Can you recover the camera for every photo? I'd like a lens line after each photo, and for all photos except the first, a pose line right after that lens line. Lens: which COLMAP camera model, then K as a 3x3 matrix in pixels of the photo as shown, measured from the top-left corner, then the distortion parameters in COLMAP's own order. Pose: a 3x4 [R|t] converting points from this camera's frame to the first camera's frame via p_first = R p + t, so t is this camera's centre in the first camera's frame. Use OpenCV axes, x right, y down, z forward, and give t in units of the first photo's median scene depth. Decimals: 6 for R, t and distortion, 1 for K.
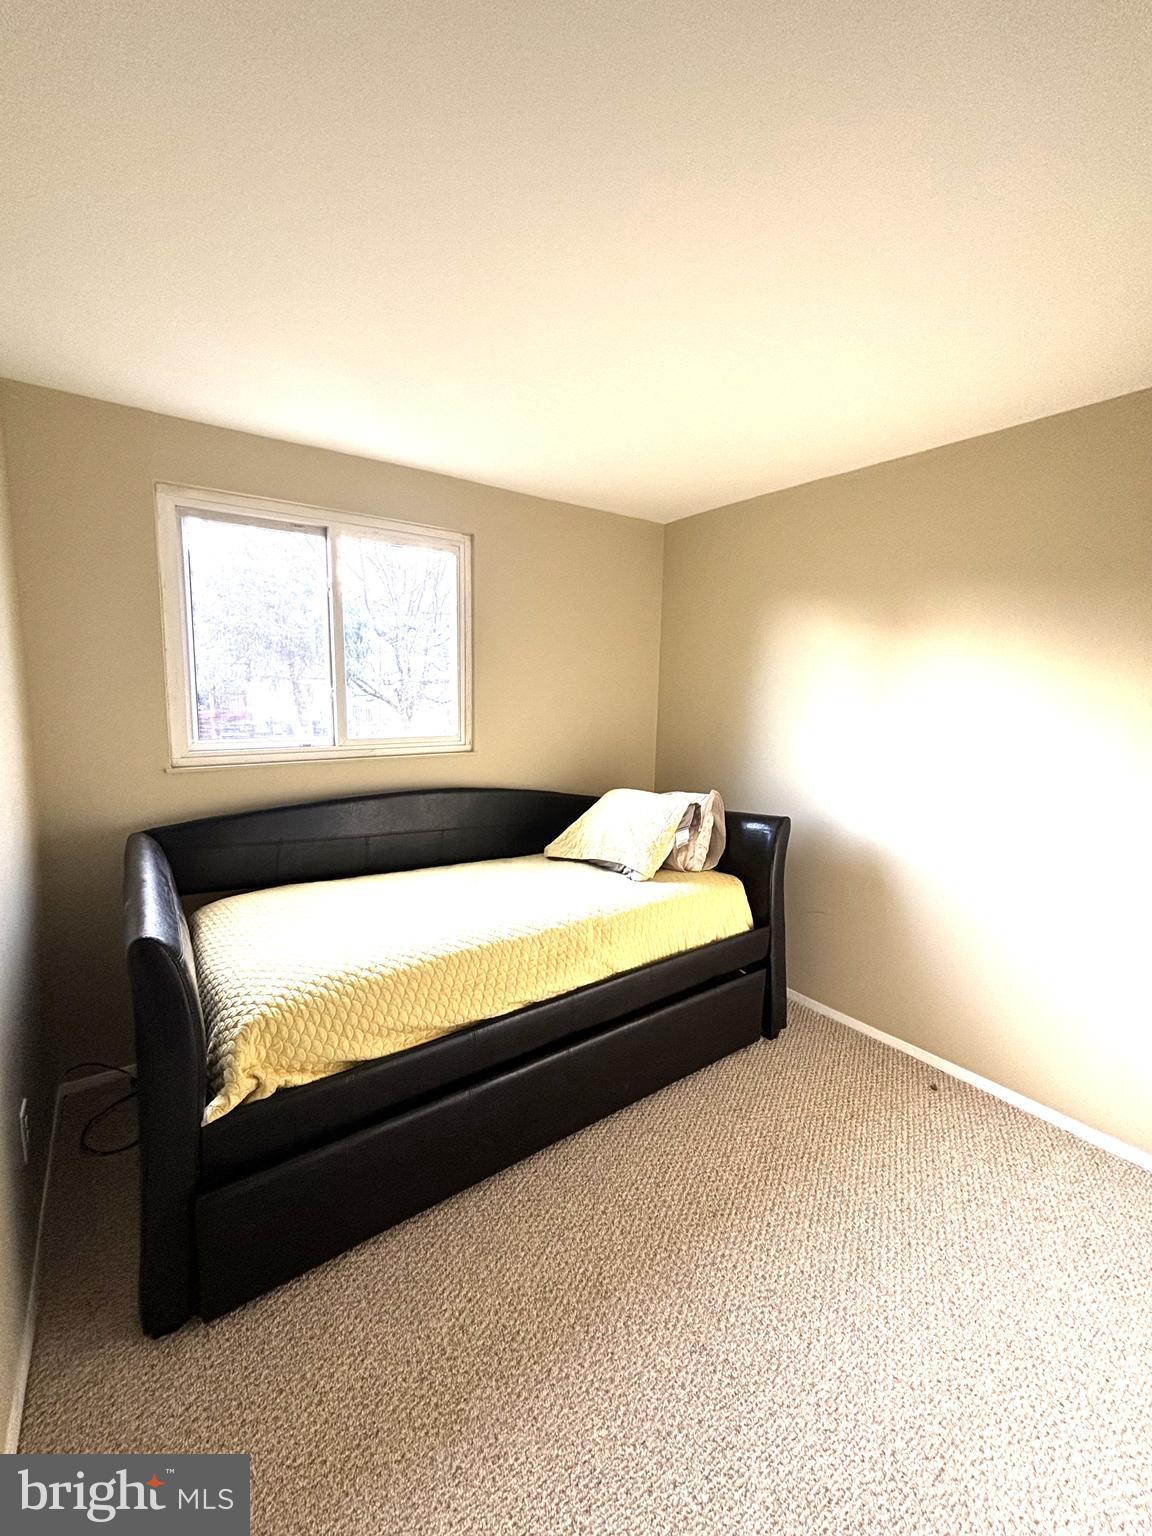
lens RADIAL K [[622.2, 0, 580.7], [0, 622.2, 757.5], [0, 0, 1]] dist [-0.002891, 0.001068]
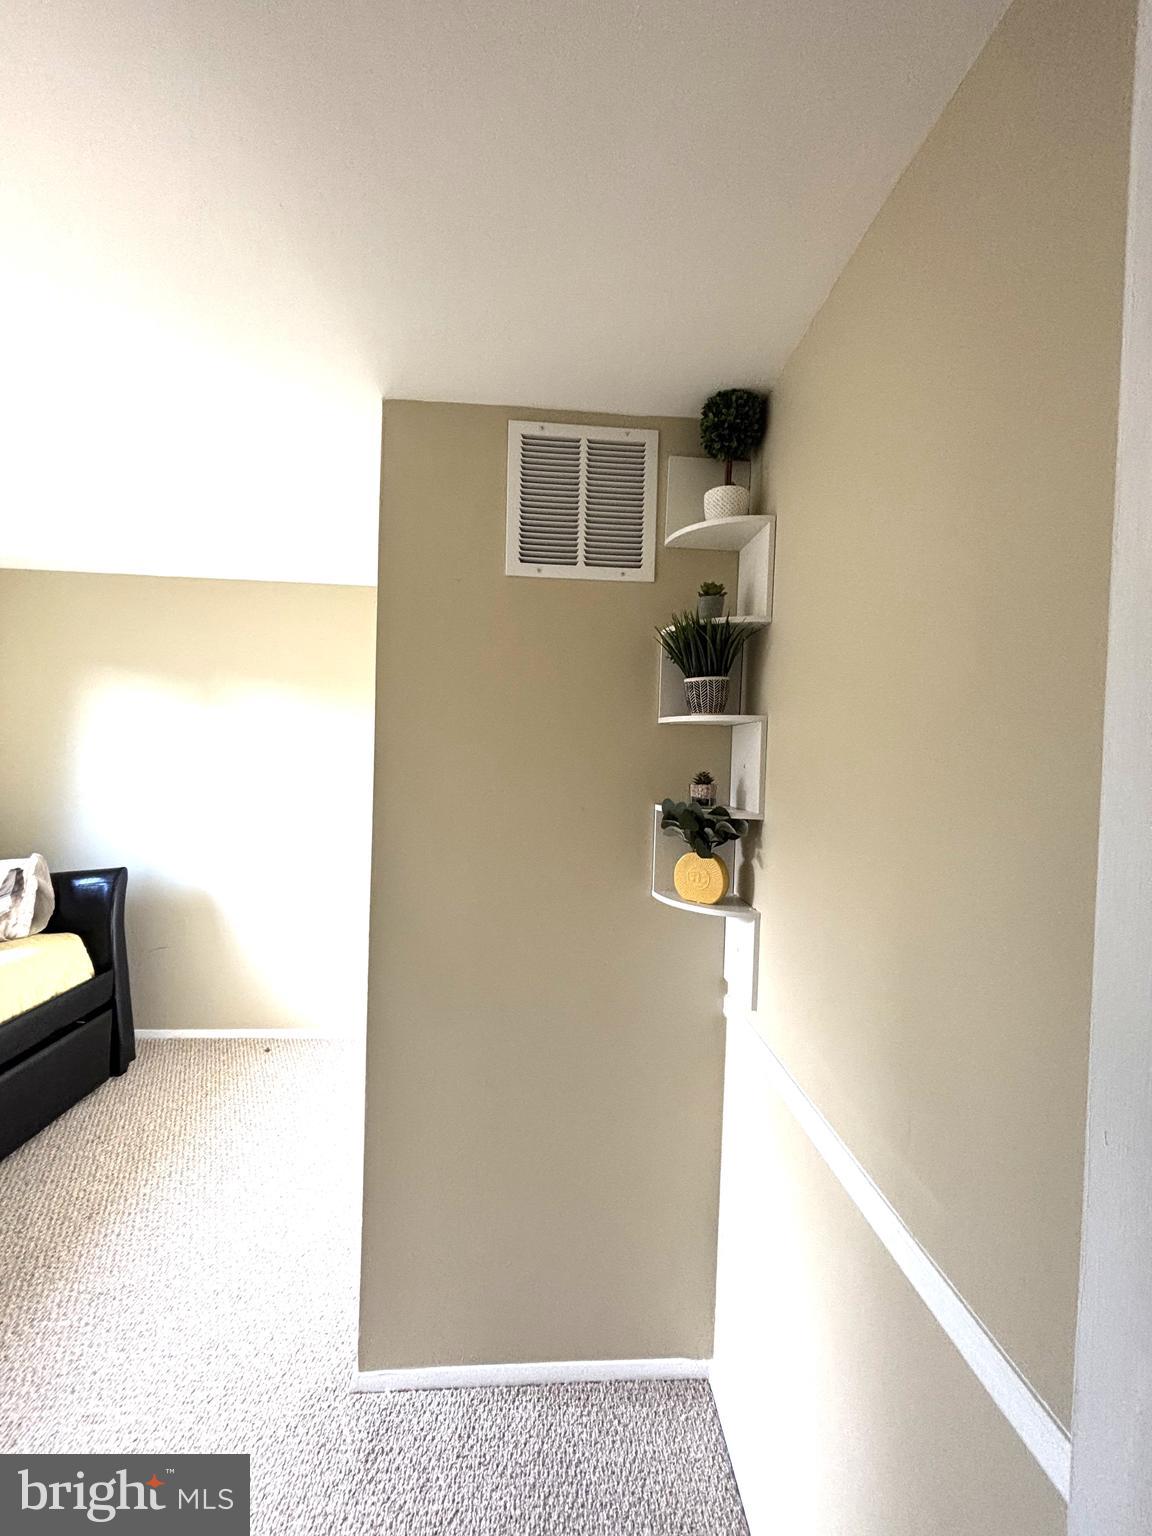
lens RADIAL K [[622.2, 0, 580.6], [0, 622.2, 762.6], [0, 0, 1]] dist [-0.002891, 0.001068]
pose [[0.531941, -0.021426, 0.846511, -0.170454], [0.085170, 0.995964, -0.028311, 0.010321], [-0.842488, 0.087157, 0.531619, -0.294918]]
